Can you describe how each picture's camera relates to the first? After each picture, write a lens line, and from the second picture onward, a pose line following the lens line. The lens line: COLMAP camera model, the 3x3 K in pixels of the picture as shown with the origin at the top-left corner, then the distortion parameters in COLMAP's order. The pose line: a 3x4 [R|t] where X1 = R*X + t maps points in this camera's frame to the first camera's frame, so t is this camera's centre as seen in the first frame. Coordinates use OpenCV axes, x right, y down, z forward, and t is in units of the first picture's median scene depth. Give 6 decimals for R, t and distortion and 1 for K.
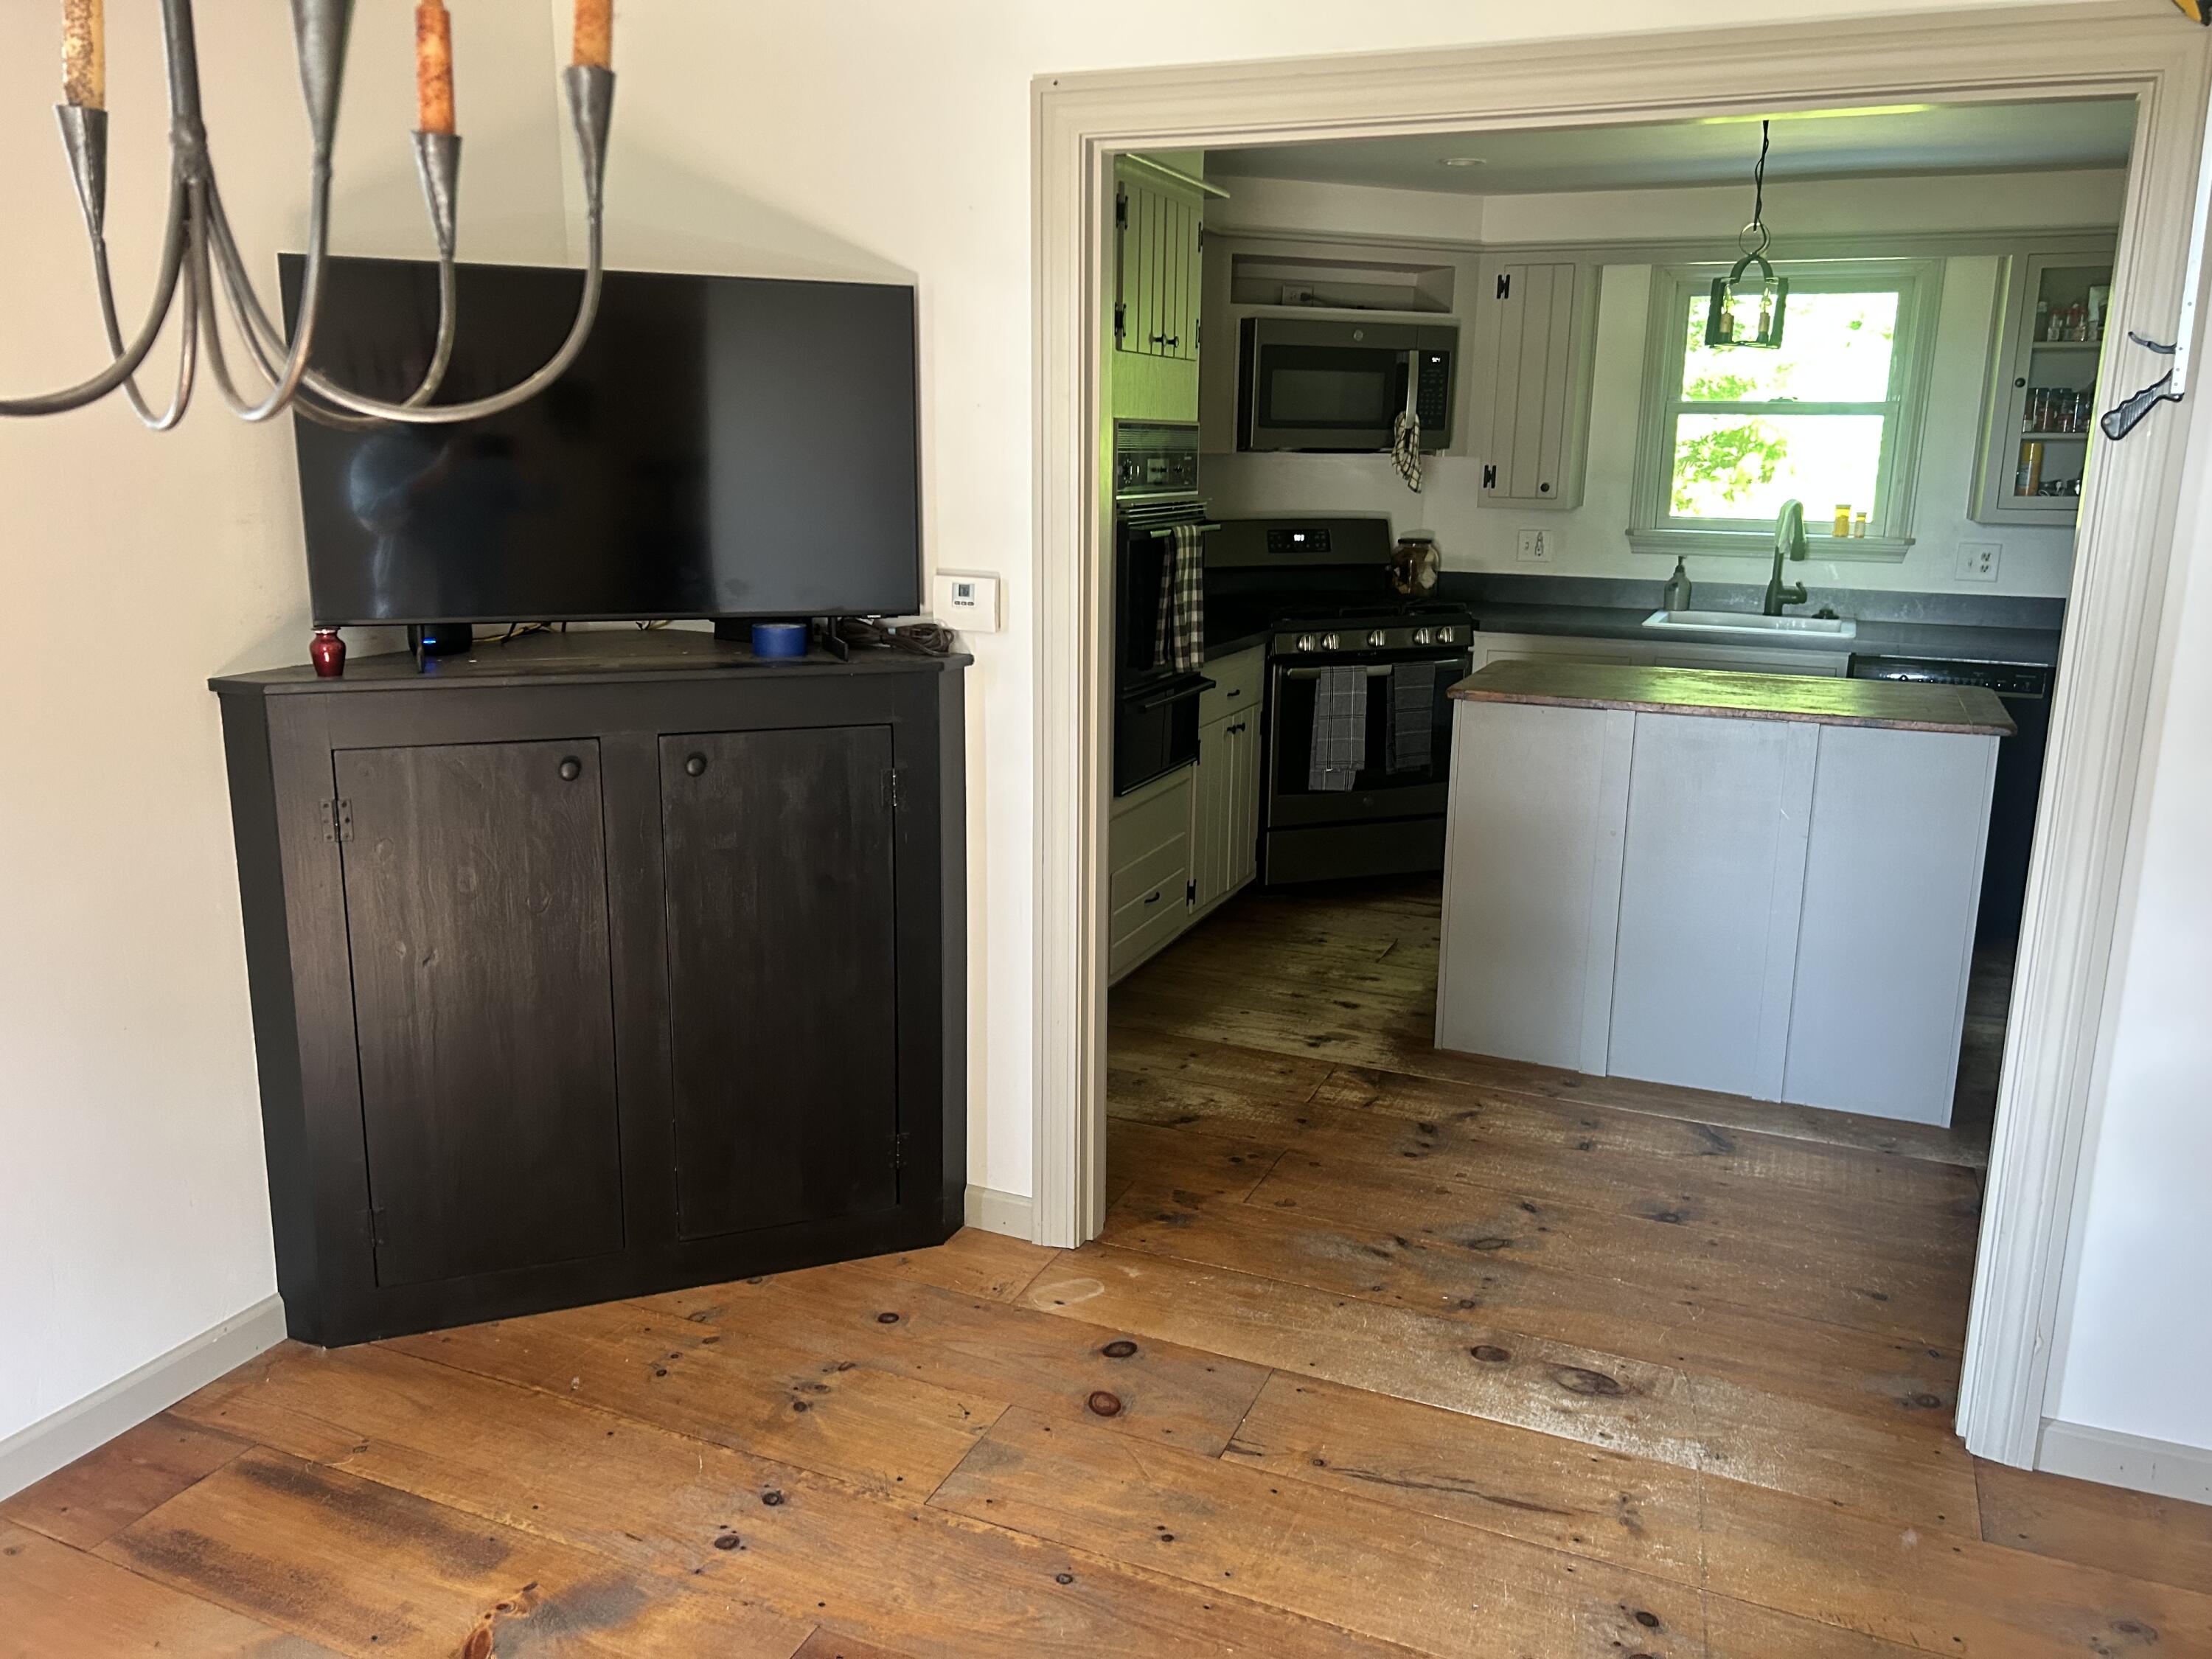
lens RADIAL K [[1701.6, 0, 1098.5], [0, 1701.6, 818.1], [0, 0, 1]] dist [0.032813, -0.004007]
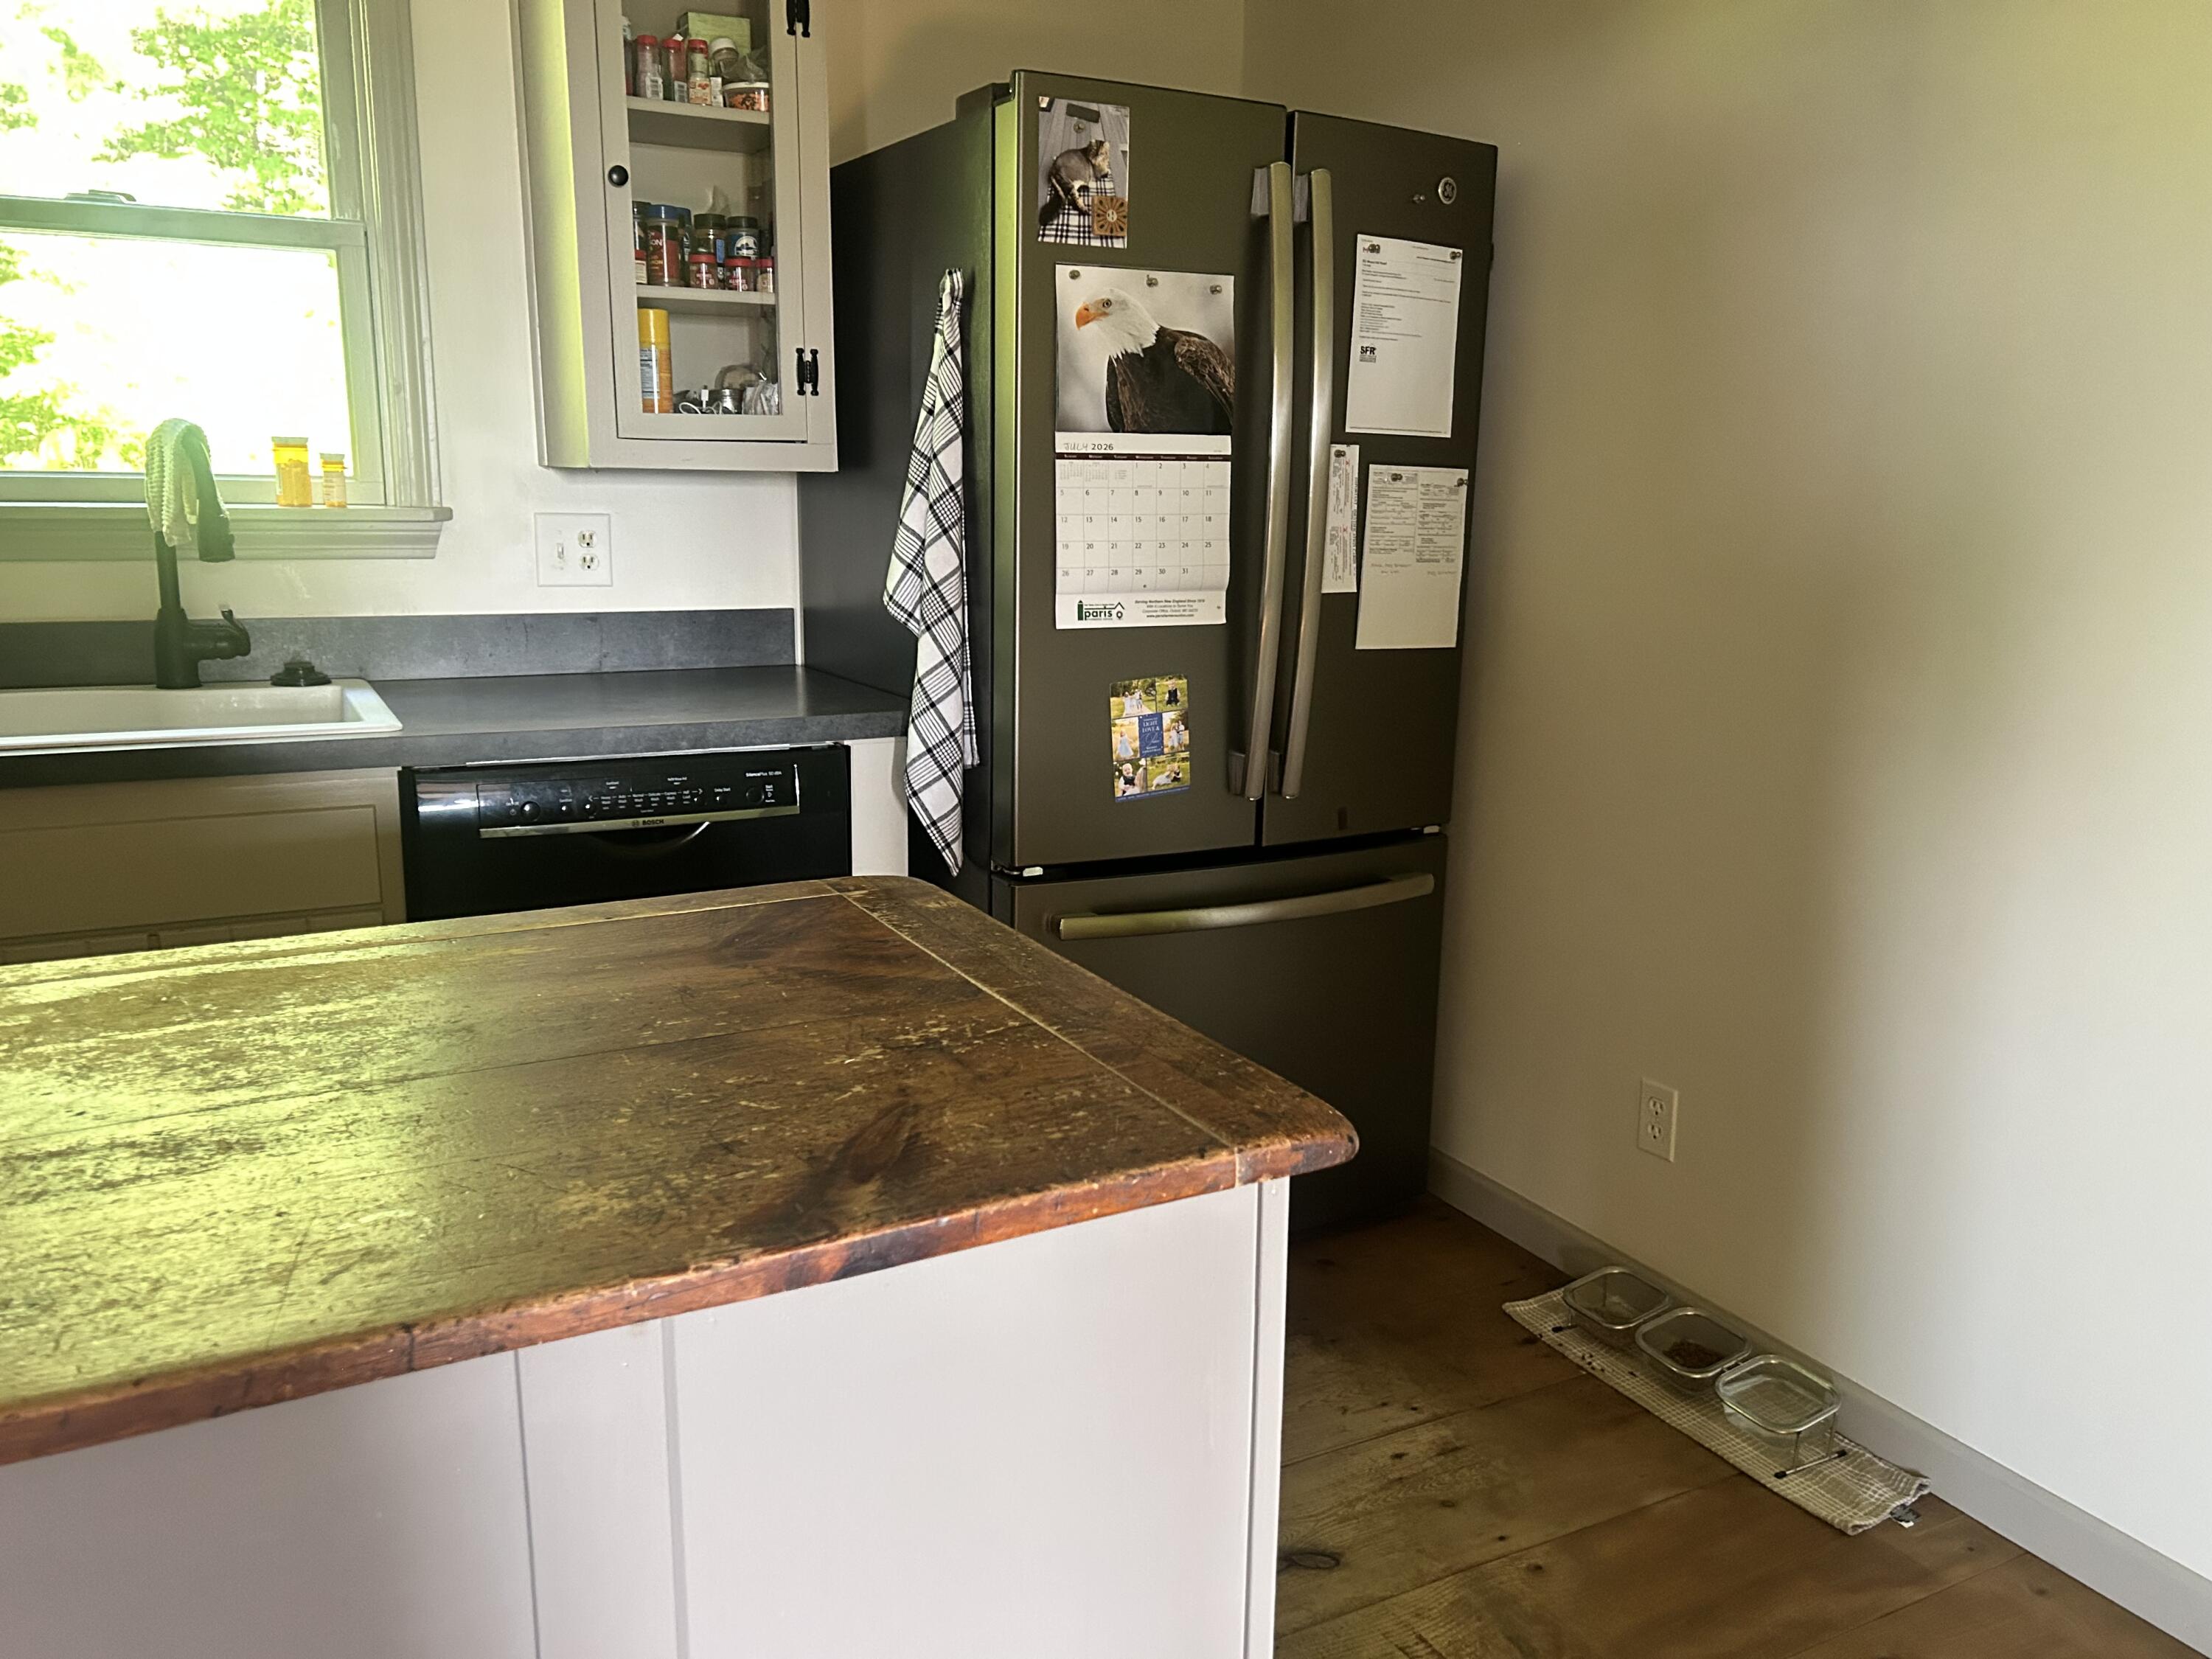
lens RADIAL K [[1701.6, 0, 1092.8], [0, 1701.6, 822.6], [0, 0, 1]] dist [0.032813, -0.004007]
pose [[0.631518, -0.162396, 0.758164, 0.200895], [0.163183, 0.983757, 0.074793, -0.078896], [-0.757995, 0.076486, 0.647760, 0.538096]]
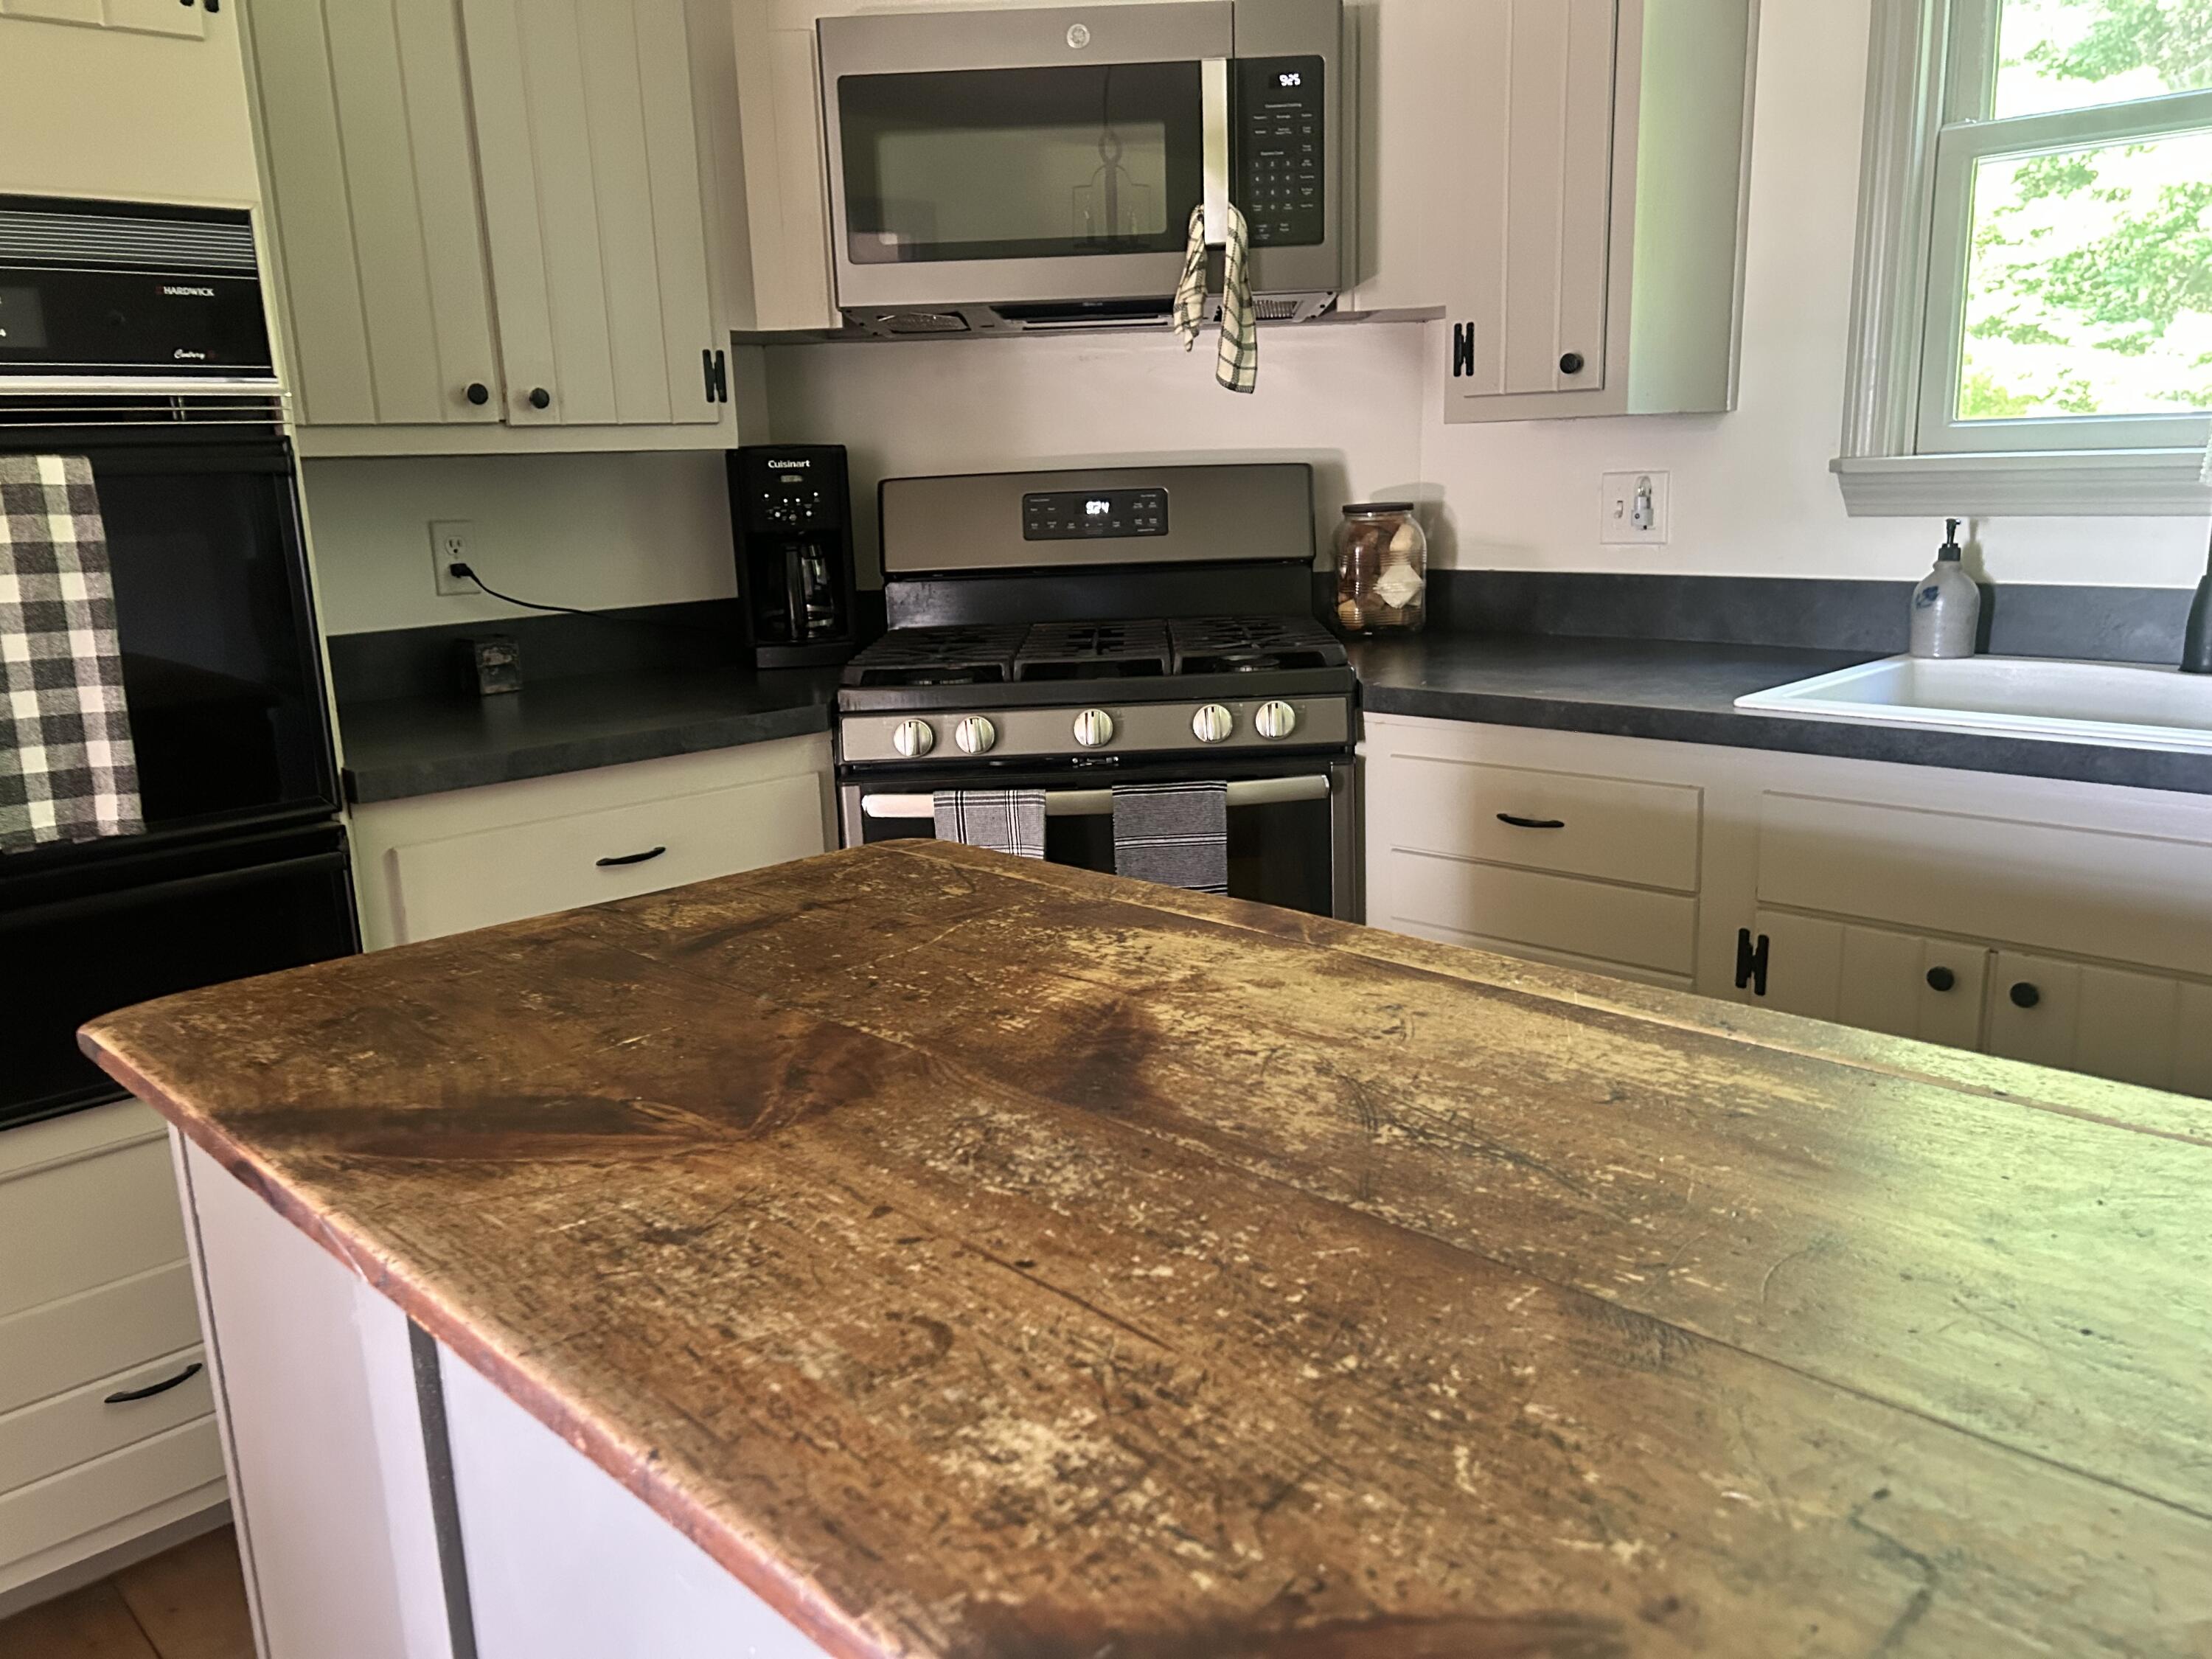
lens RADIAL K [[1701.6, 0, 1106.3], [0, 1701.6, 838.5], [0, 0, 1]] dist [0.032813, -0.004007]
pose [[0.918189, 0.041042, -0.394010, 0.332317], [-0.040249, 0.999137, 0.010278, -0.079257], [0.394092, 0.006421, 0.919049, 0.583342]]
